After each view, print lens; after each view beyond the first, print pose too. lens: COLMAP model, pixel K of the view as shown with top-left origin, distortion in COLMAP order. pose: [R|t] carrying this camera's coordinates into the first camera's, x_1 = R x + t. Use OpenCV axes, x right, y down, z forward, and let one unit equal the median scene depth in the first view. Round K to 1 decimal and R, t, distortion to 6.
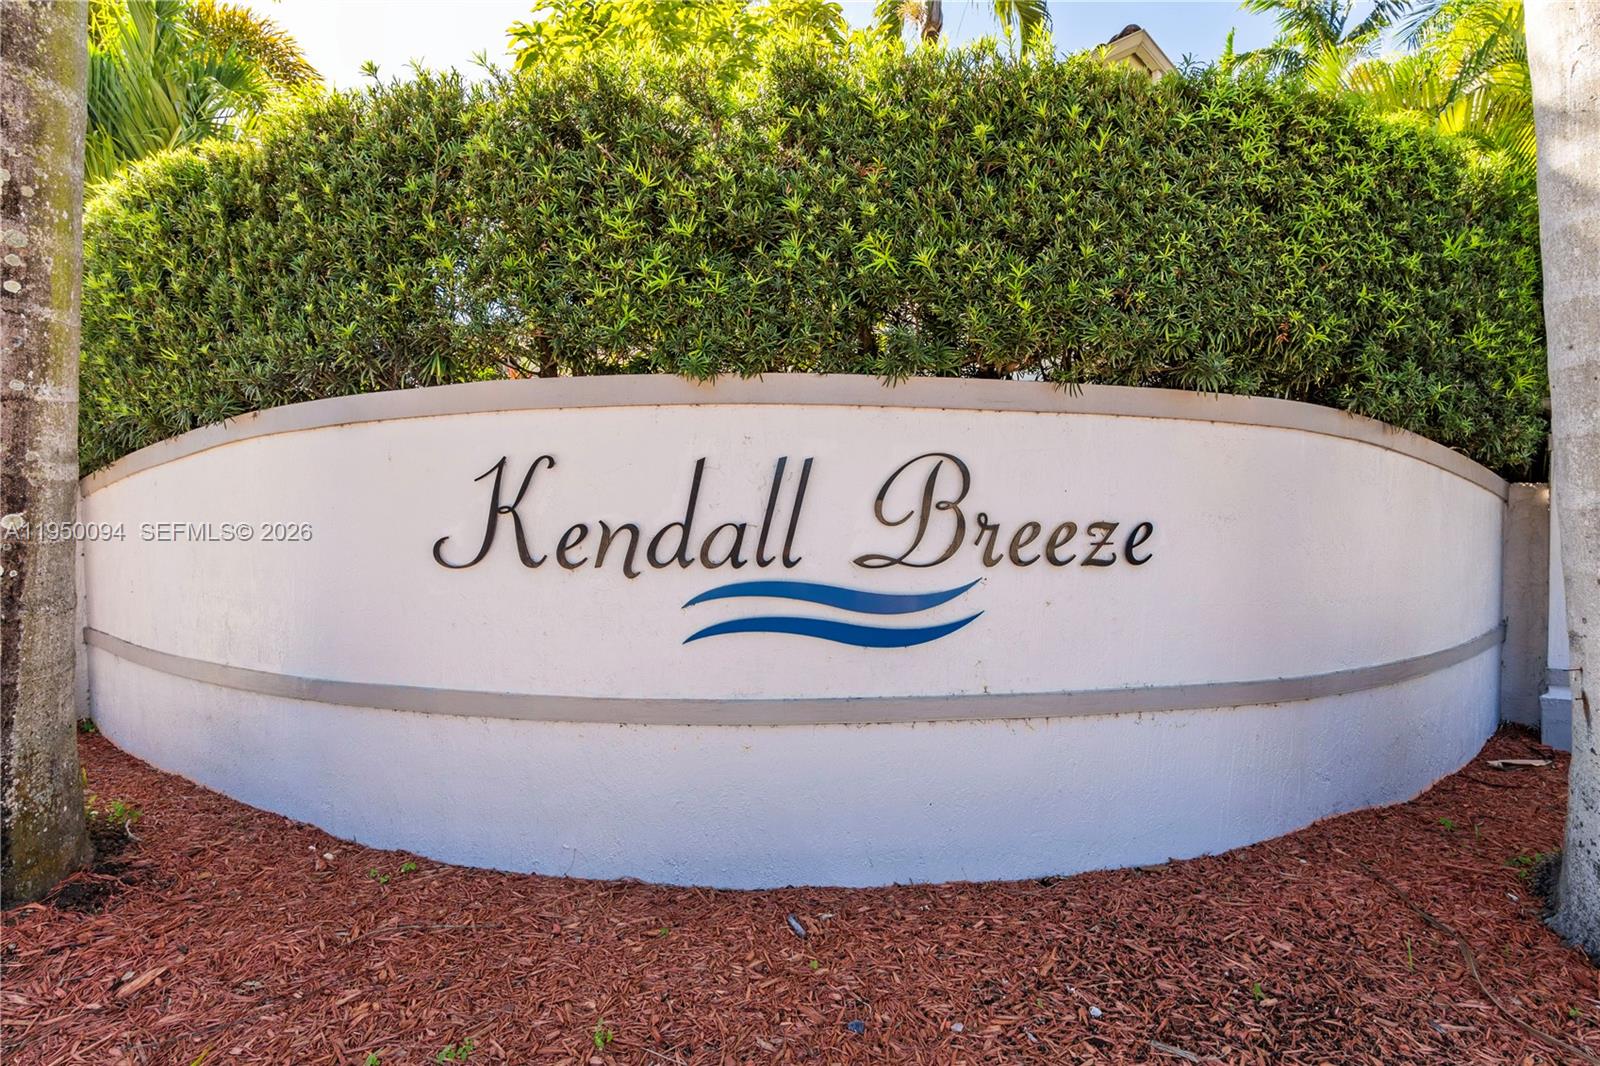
lens RADIAL K [[736.3, 0, 801.3], [0, 736.3, 528.7], [0, 0, 1]] dist [-0.004908, 0.000410]
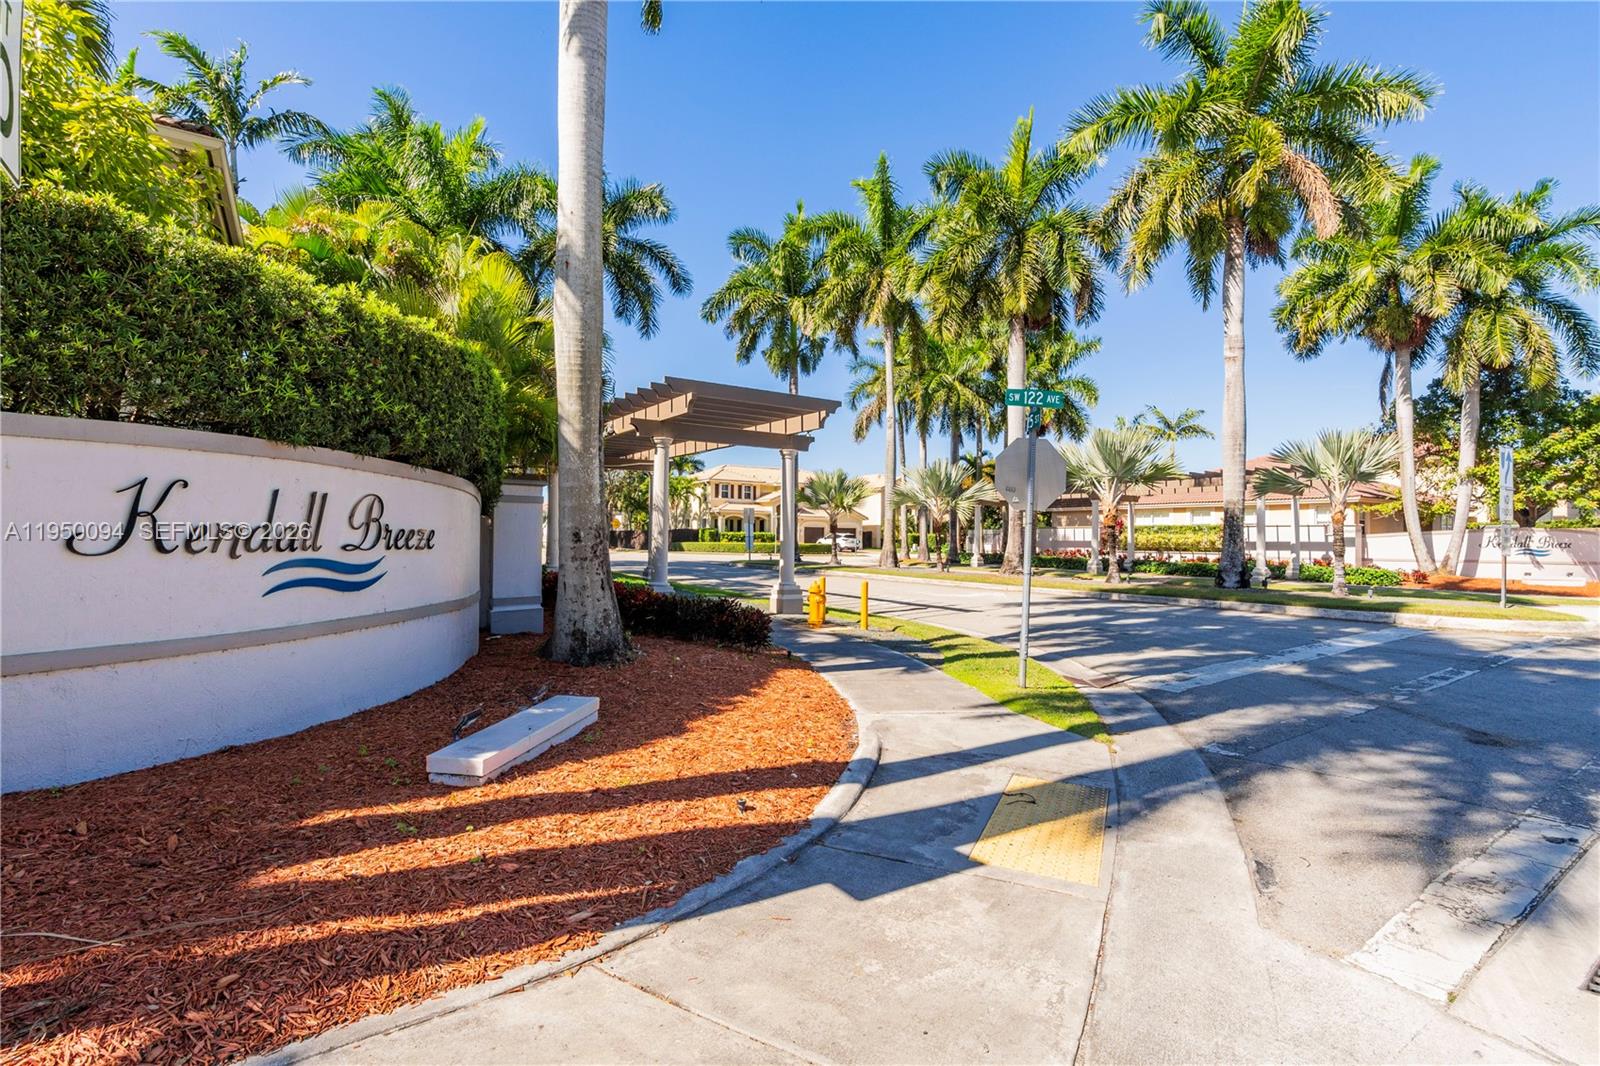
lens RADIAL K [[736.3, 0, 801.3], [0, 736.3, 528.7], [0, 0, 1]] dist [-0.004908, 0.000410]
pose [[0.180298, 0.018027, 0.983447, -1.601998], [0.005231, 0.999800, -0.019285, 0.037900], [-0.983598, 0.008621, 0.180168, -0.532306]]
